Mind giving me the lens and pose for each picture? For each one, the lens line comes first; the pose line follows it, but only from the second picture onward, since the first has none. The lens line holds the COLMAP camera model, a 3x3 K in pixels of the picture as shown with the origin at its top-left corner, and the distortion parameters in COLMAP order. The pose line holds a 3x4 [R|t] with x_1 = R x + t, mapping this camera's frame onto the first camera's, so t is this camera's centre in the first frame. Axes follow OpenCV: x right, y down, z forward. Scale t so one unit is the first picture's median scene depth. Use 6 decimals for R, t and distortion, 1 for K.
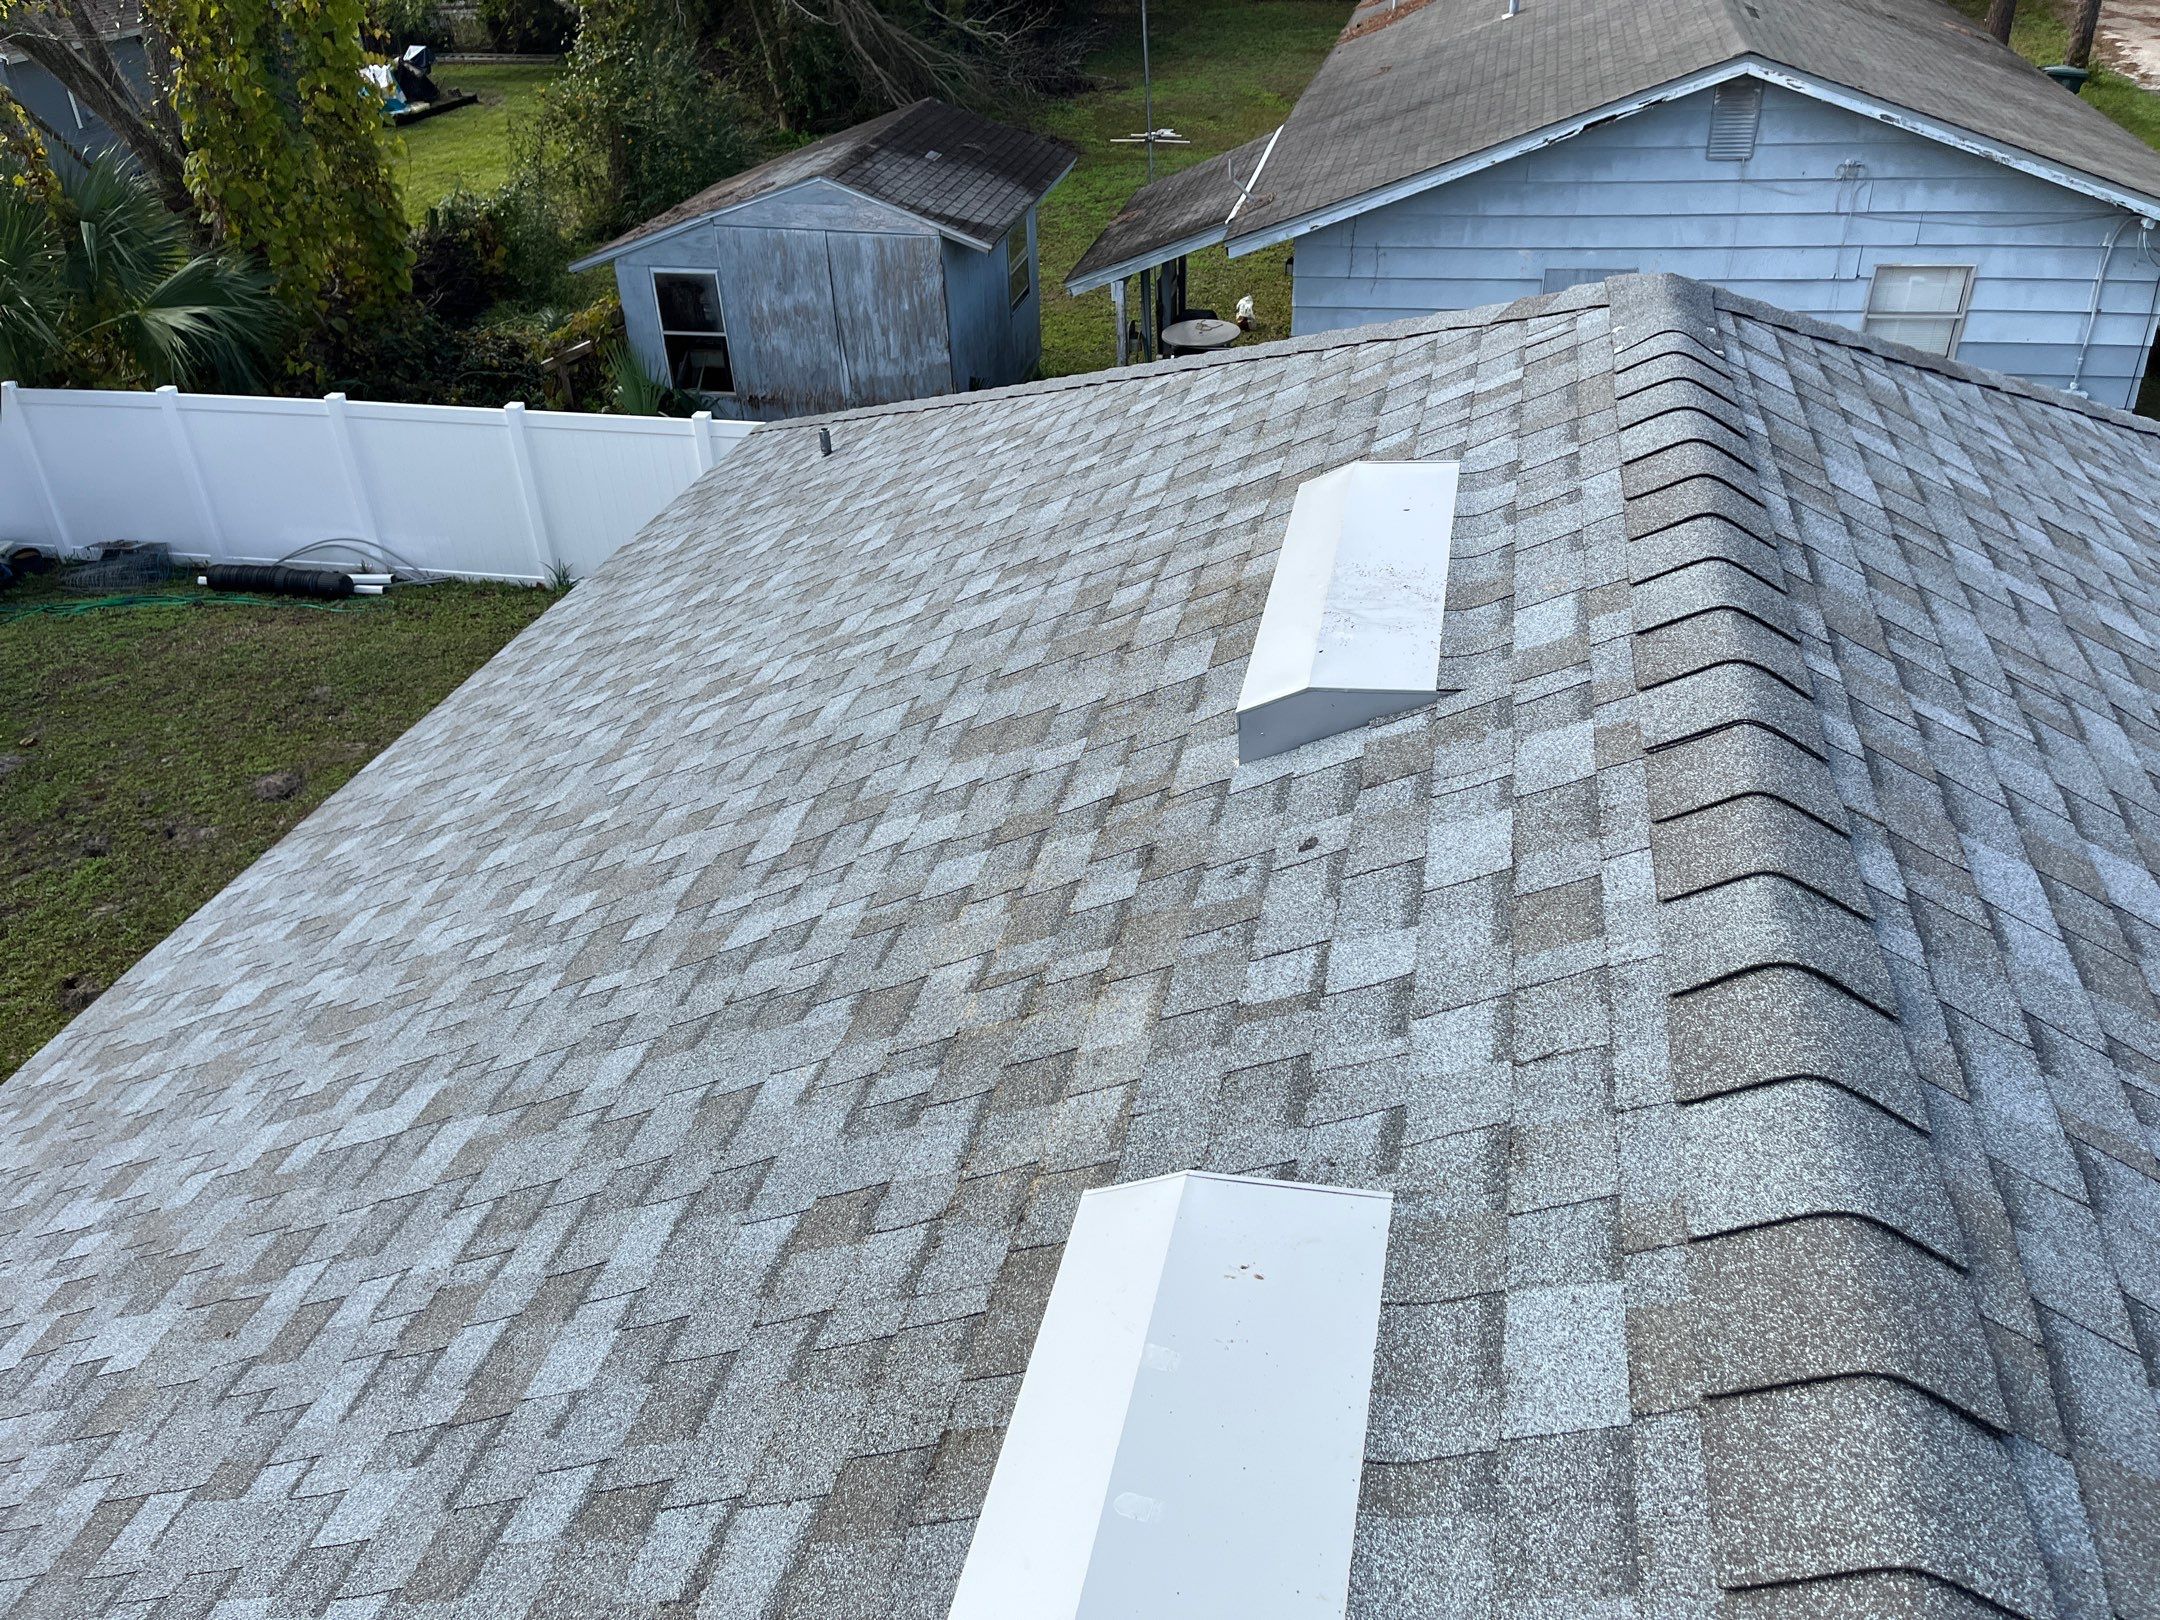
lens RADIAL K [[1523.9, 0, 1142.2], [0, 1523.9, 801.8], [0, 0, 1]] dist [0.020202, -0.044888]
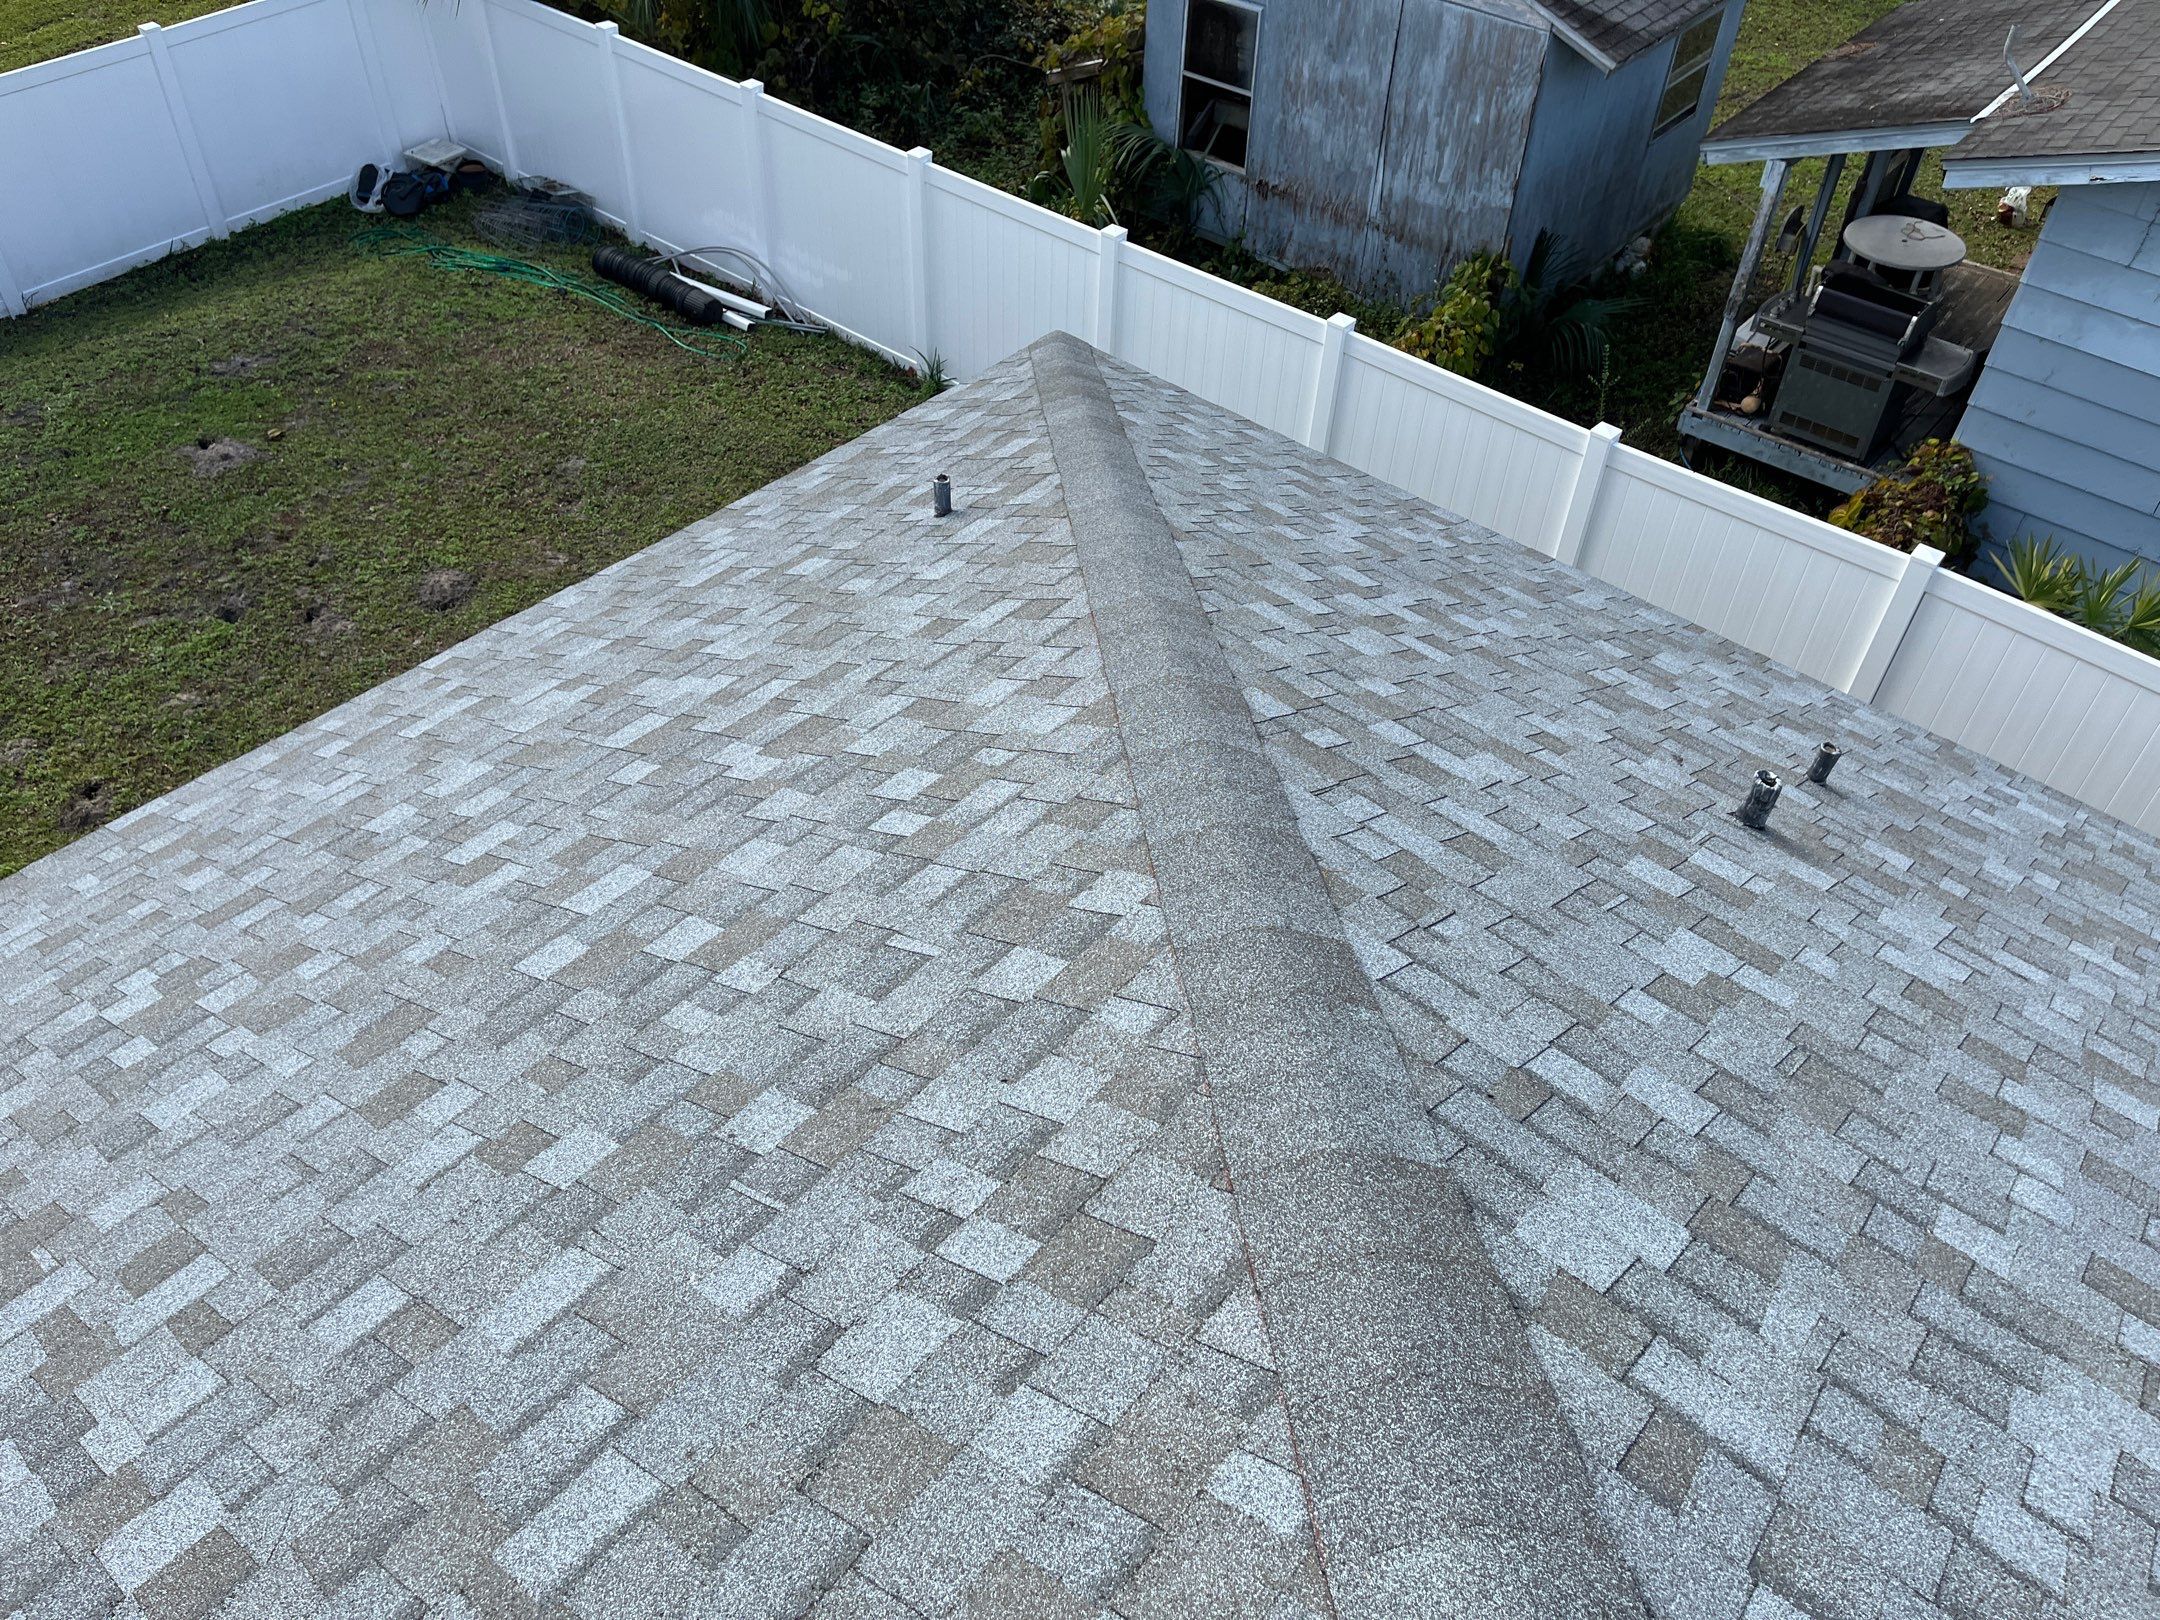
lens RADIAL K [[1523.9, 0, 1142.2], [0, 1523.9, 801.8], [0, 0, 1]] dist [0.020202, -0.044888]
pose [[0.869146, 0.384979, -0.310445, 0.058665], [-0.314704, 0.914763, 0.253316, -0.164021], [0.381506, -0.122471, 0.916217, 0.237754]]
